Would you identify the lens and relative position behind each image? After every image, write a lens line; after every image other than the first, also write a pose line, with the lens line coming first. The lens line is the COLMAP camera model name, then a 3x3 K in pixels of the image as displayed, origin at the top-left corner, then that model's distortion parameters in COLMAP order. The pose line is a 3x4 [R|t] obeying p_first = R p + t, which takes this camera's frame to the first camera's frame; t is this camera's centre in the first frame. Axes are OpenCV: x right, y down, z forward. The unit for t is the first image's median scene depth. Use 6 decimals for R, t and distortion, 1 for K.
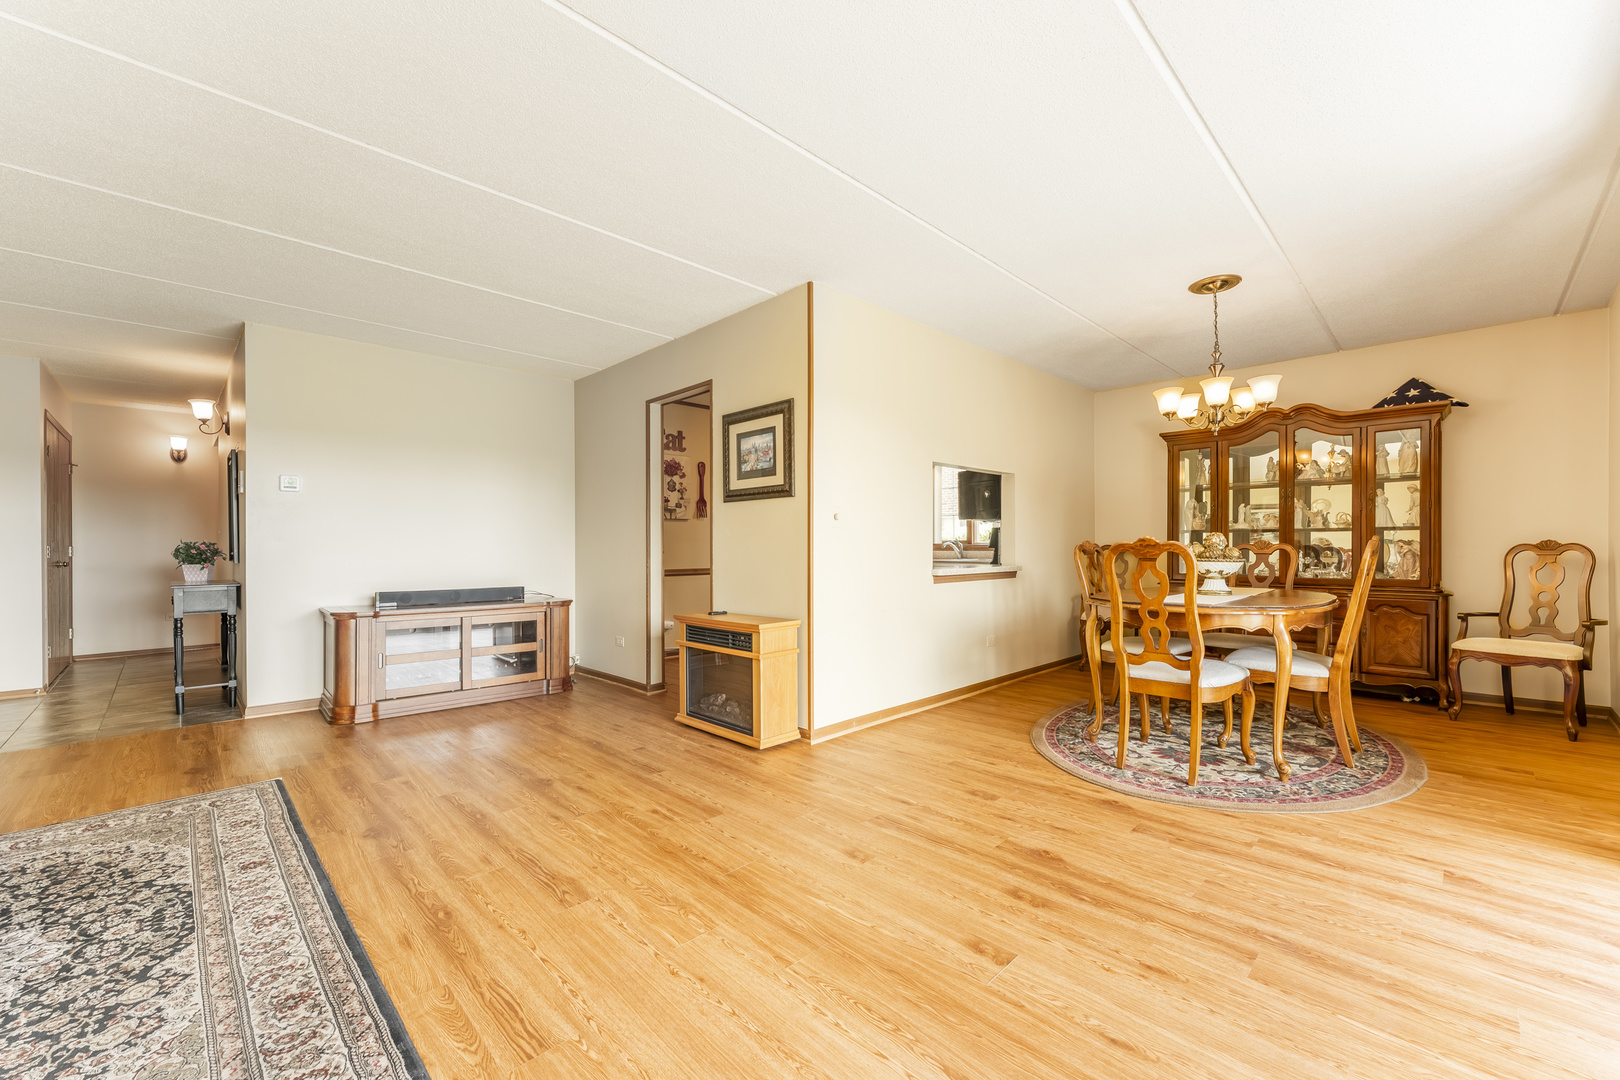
lens RADIAL K [[647.9, 0, 814.4], [0, 647.9, 548.4], [0, 0, 1]] dist [-0.000702, -0.000632]
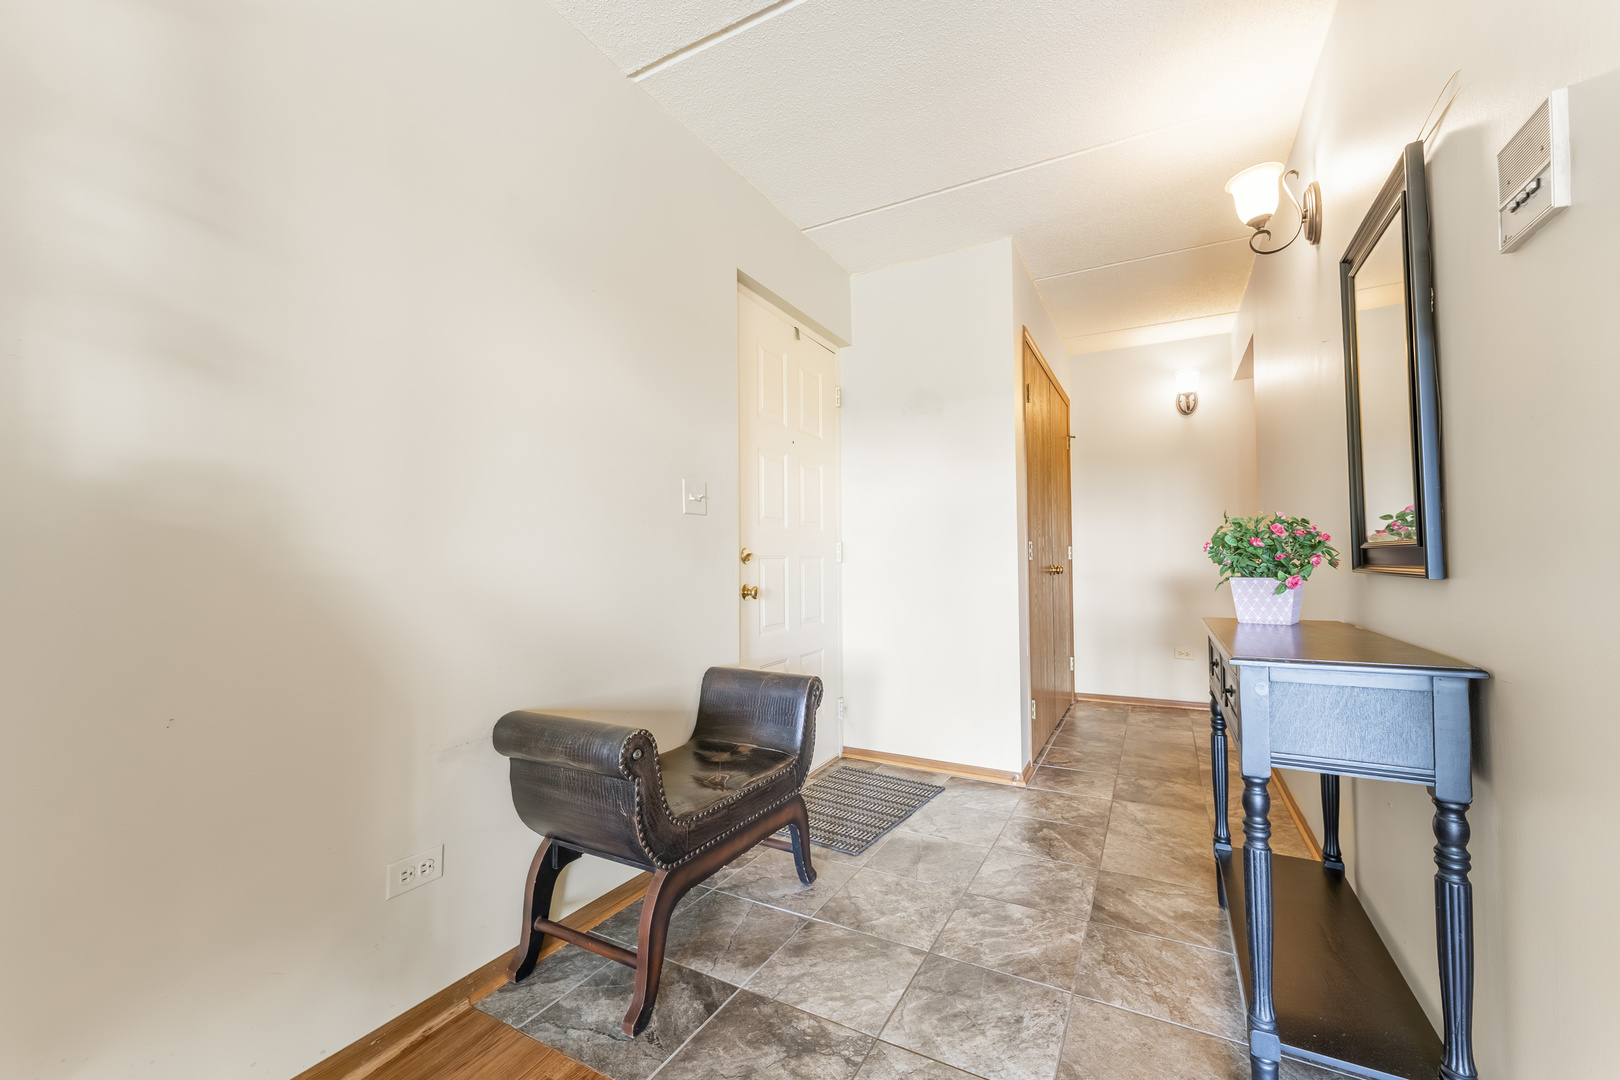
lens RADIAL K [[647.9, 0, 819.6], [0, 647.9, 541.9], [0, 0, 1]] dist [-0.000702, -0.000632]
pose [[0.296814, -0.025007, -0.954608, -1.355303], [0.004138, 0.999681, -0.024901, 0.024702], [0.954926, 0.003441, 0.296822, 1.300125]]
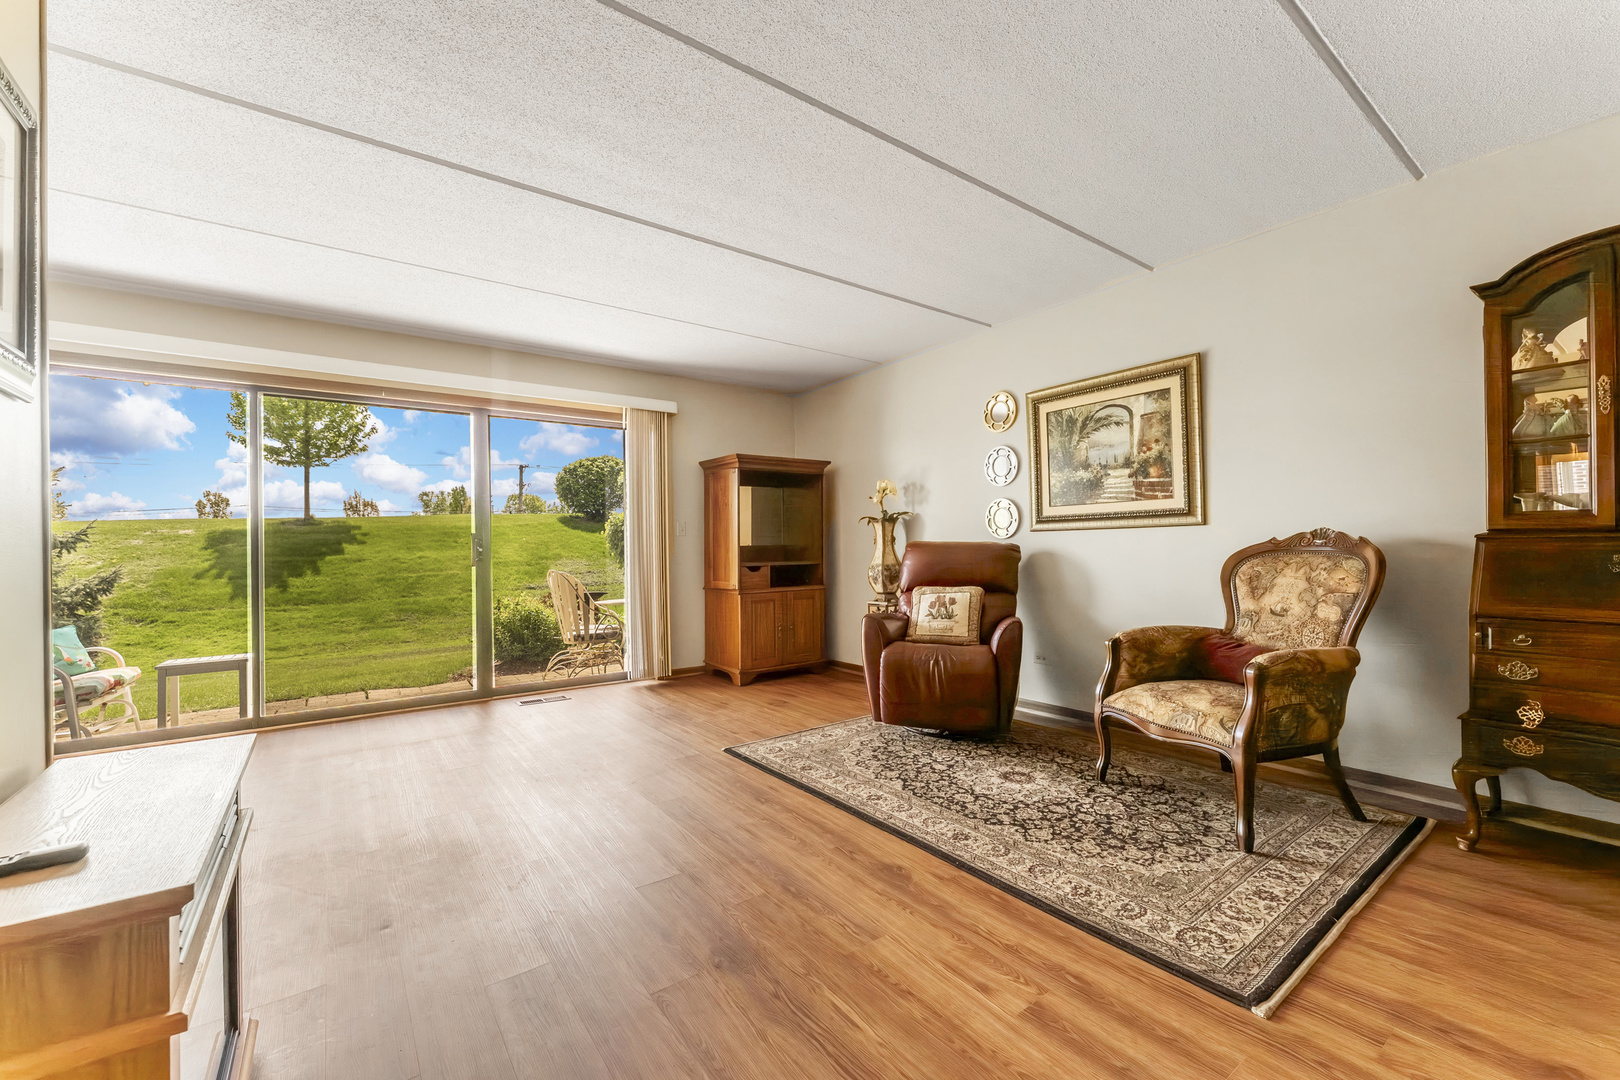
lens RADIAL K [[647.9, 0, 807.7], [0, 647.9, 540.5], [0, 0, 1]] dist [-0.000702, -0.000632]
pose [[-0.988972, 0.021425, 0.146546, -0.715555], [0.020351, 0.999754, -0.008823, 0.001182], [-0.146699, -0.005743, -0.989165, 1.920481]]
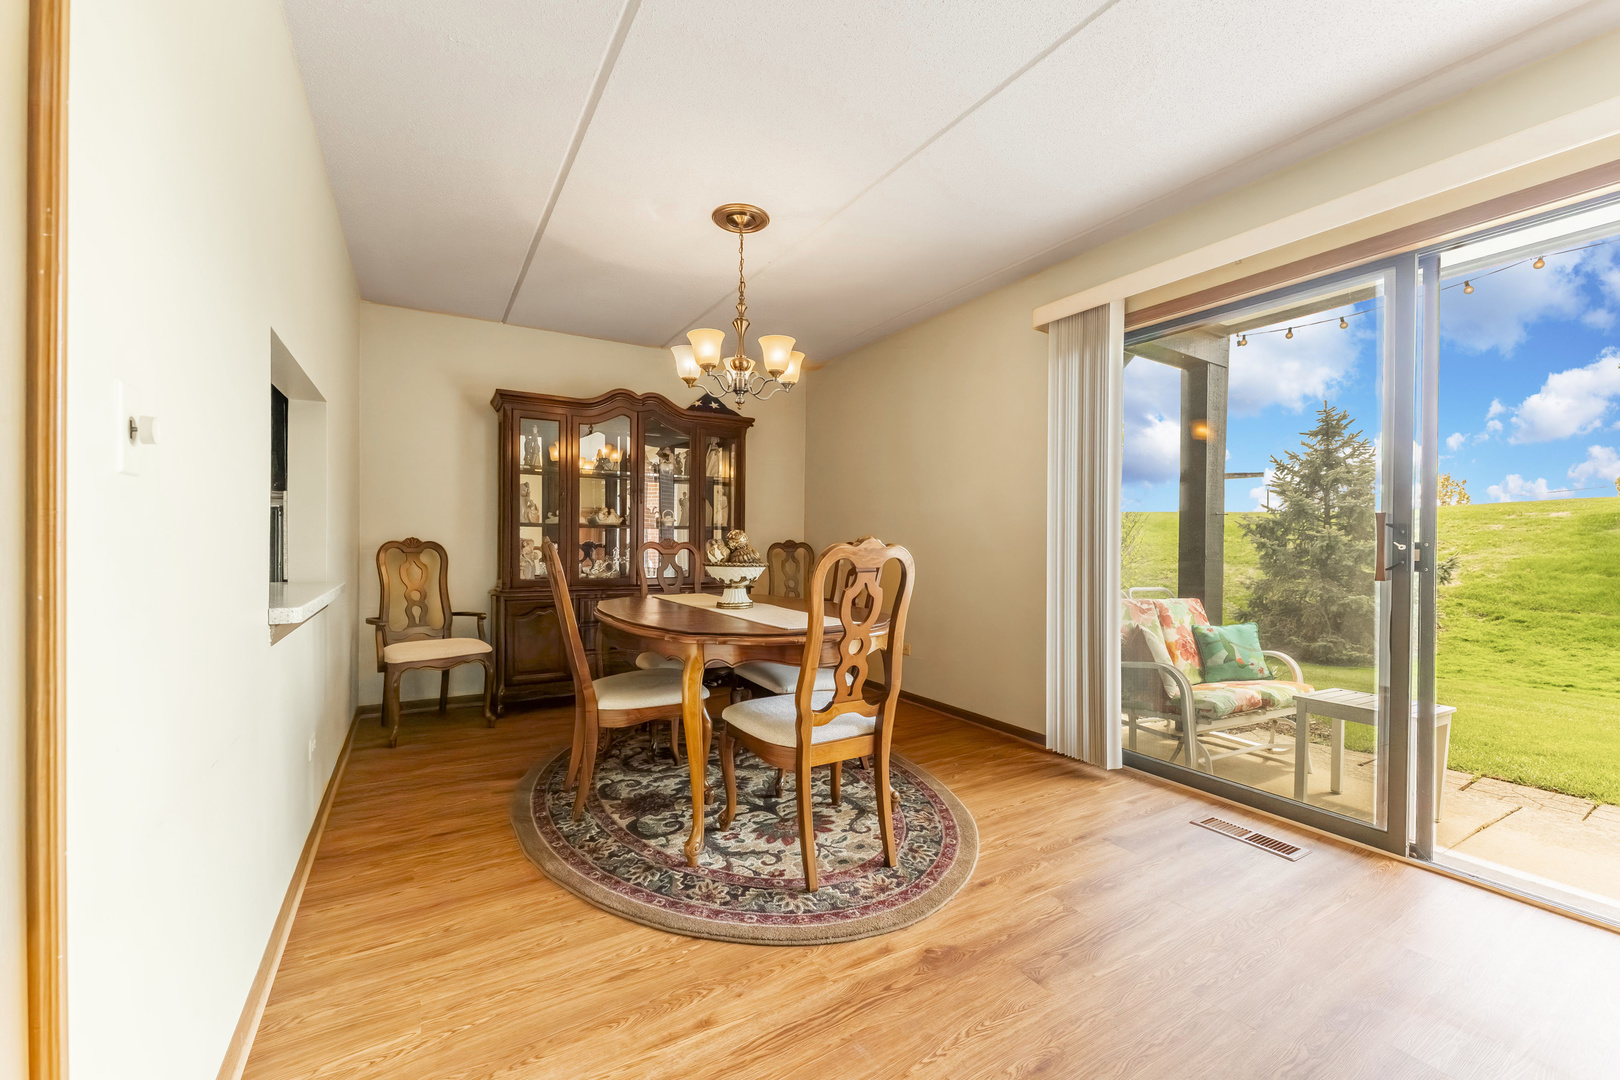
lens RADIAL K [[647.9, 0, 818.8], [0, 647.9, 546.6], [0, 0, 1]] dist [-0.000702, -0.000632]
pose [[0.227897, -0.006560, 0.973663, -0.205933], [-0.005058, 0.999956, 0.007921, -0.015594], [-0.973672, -0.006730, 0.227854, 1.090984]]
